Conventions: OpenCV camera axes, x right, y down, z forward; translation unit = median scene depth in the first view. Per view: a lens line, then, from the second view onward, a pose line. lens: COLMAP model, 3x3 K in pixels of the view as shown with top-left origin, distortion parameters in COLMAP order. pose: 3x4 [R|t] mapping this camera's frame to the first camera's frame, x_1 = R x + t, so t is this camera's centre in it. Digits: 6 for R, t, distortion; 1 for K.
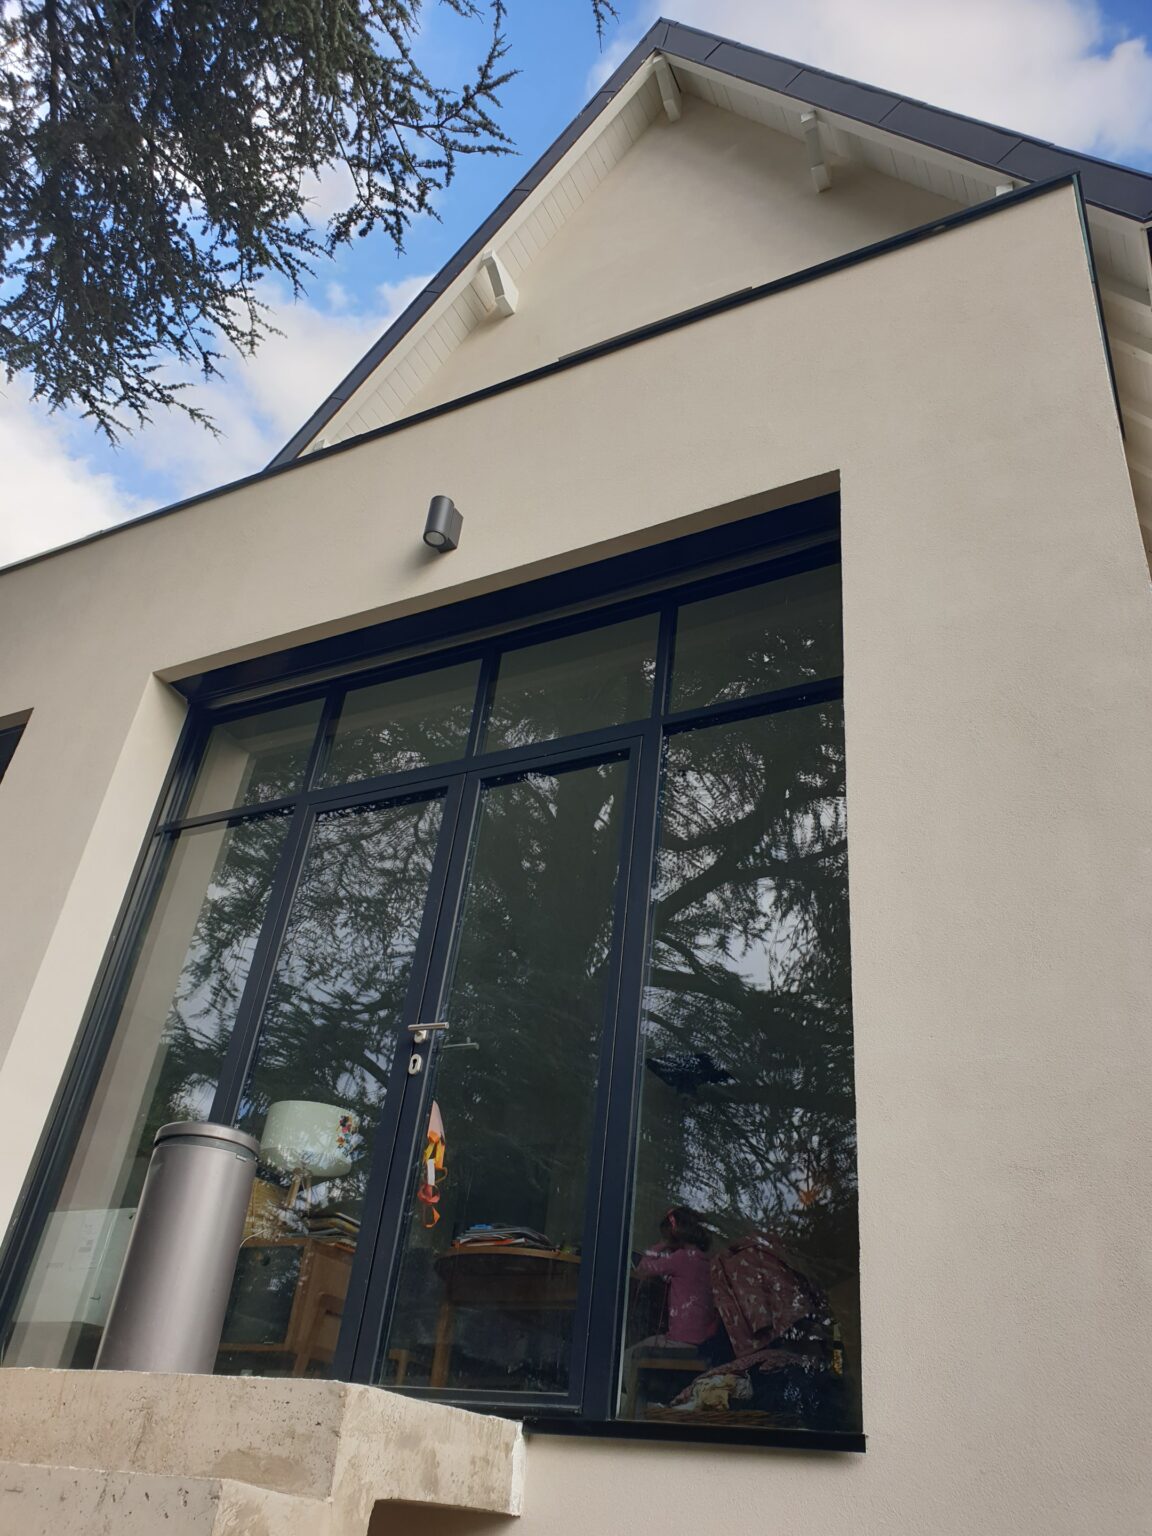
lens RADIAL K [[1212.5, 0, 576.0], [0, 1212.5, 768.0], [0, 0, 1]] dist [-0.000266, -0.000874]
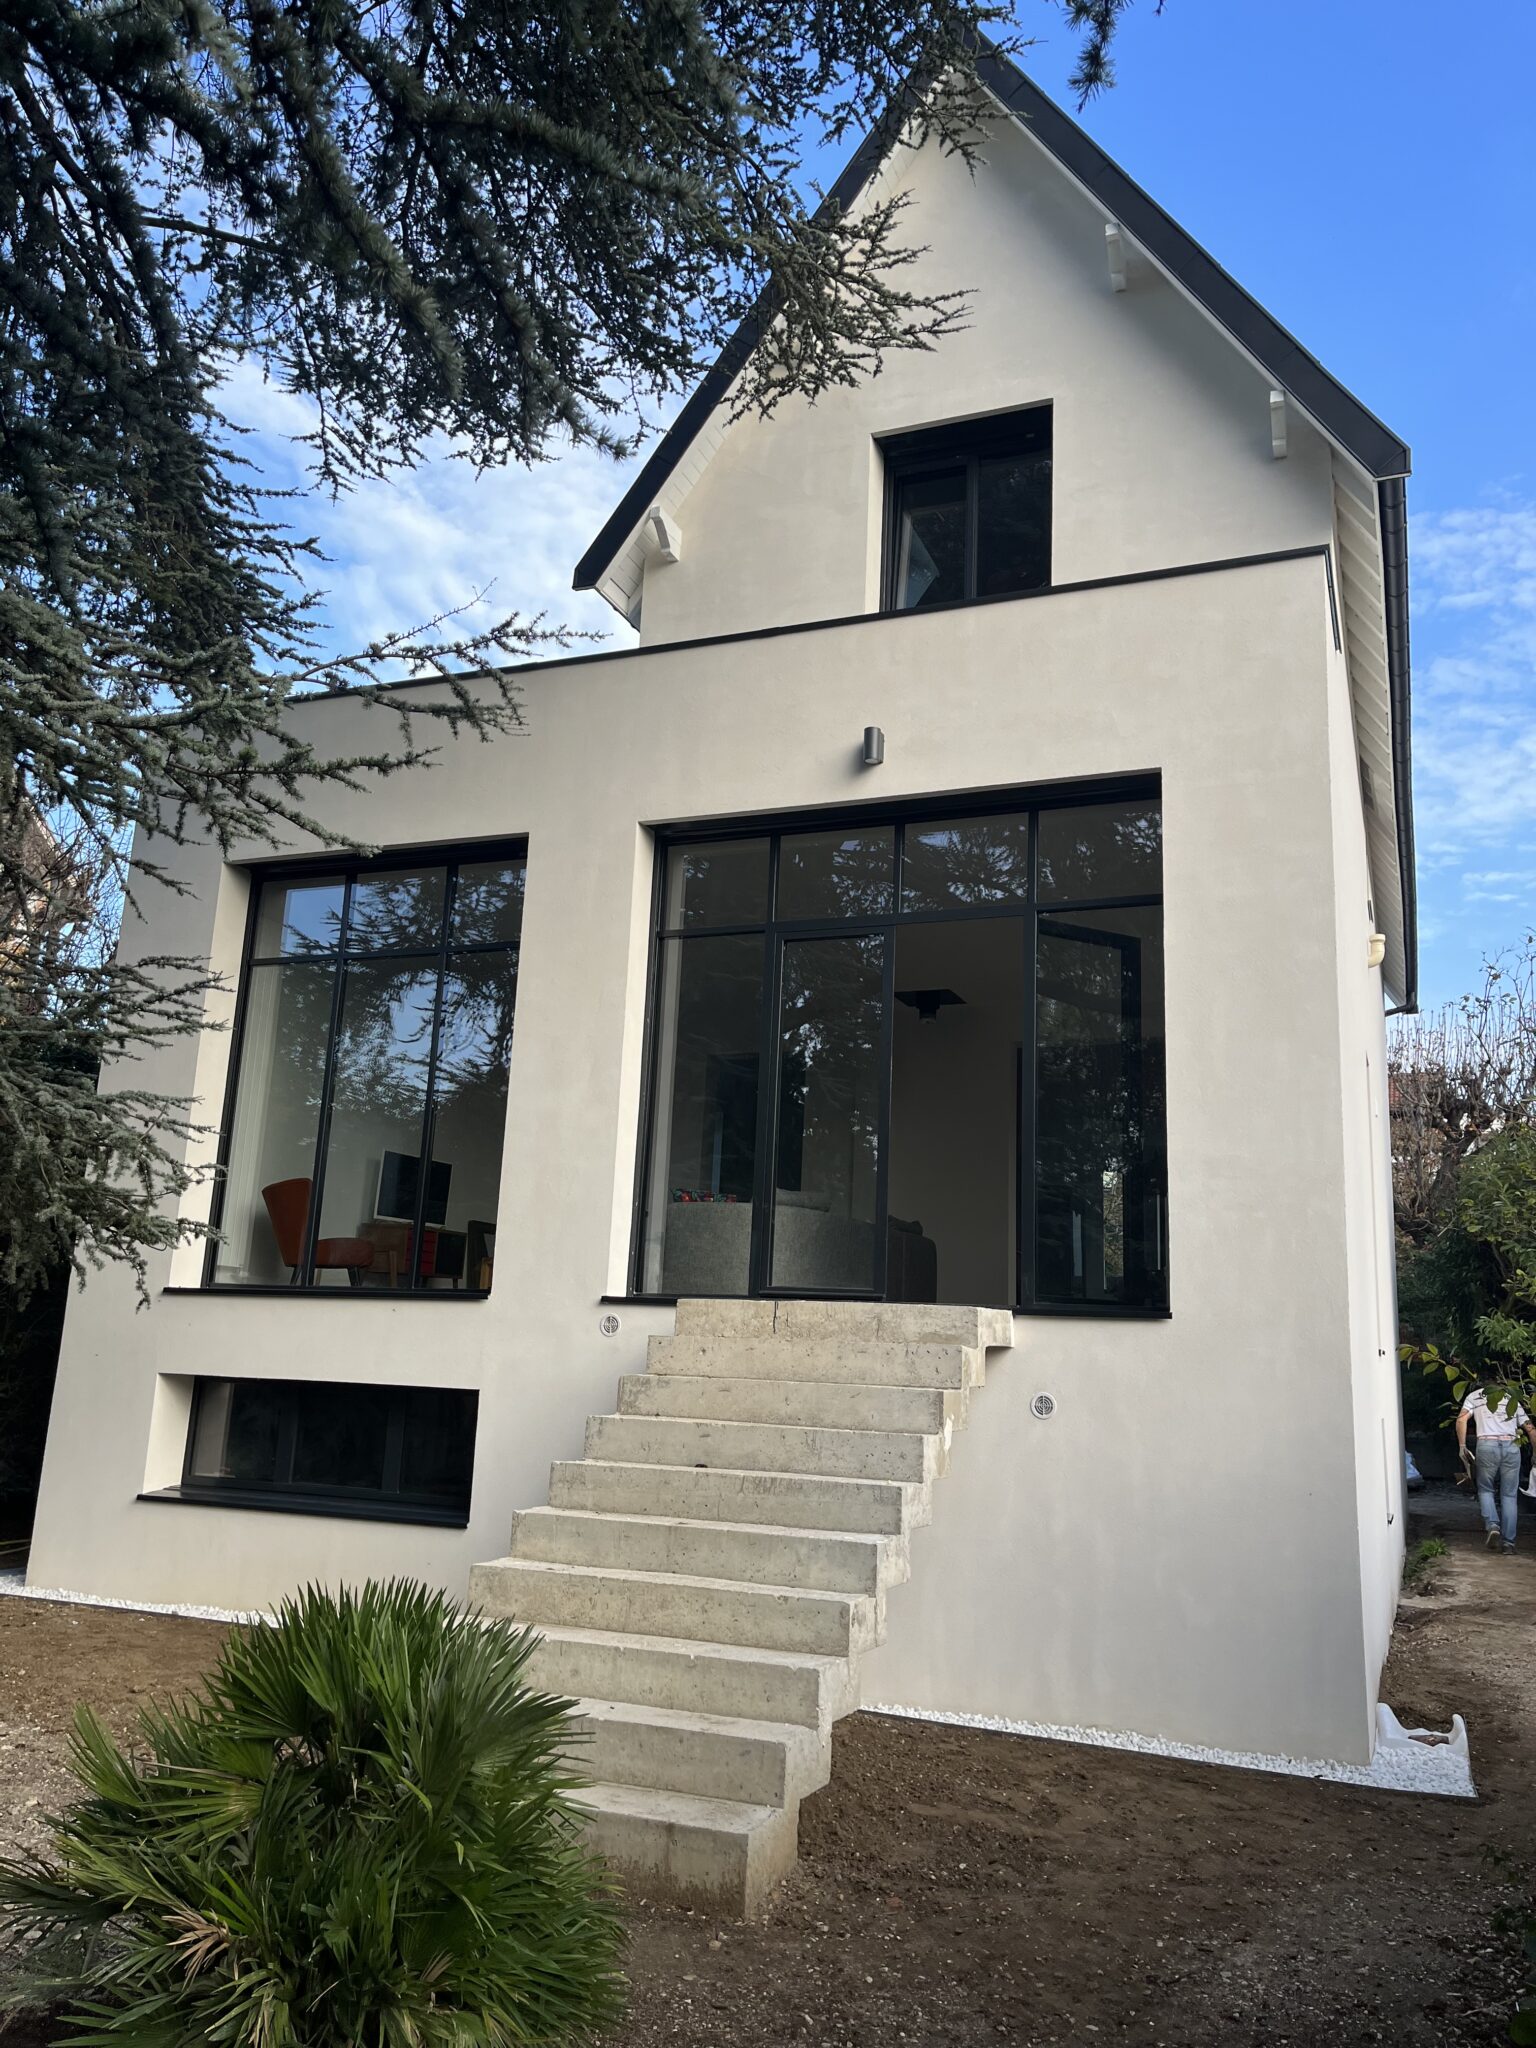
lens RADIAL K [[1548.1, 0, 768.0], [0, 1548.1, 1024.0], [0, 0, 1]] dist [0.075224, -0.114083]
pose [[0.993127, -0.037285, 0.110941, -0.780277], [-0.006005, 0.930419, 0.366448, -0.986446], [-0.116885, -0.364596, 0.923801, -1.384105]]
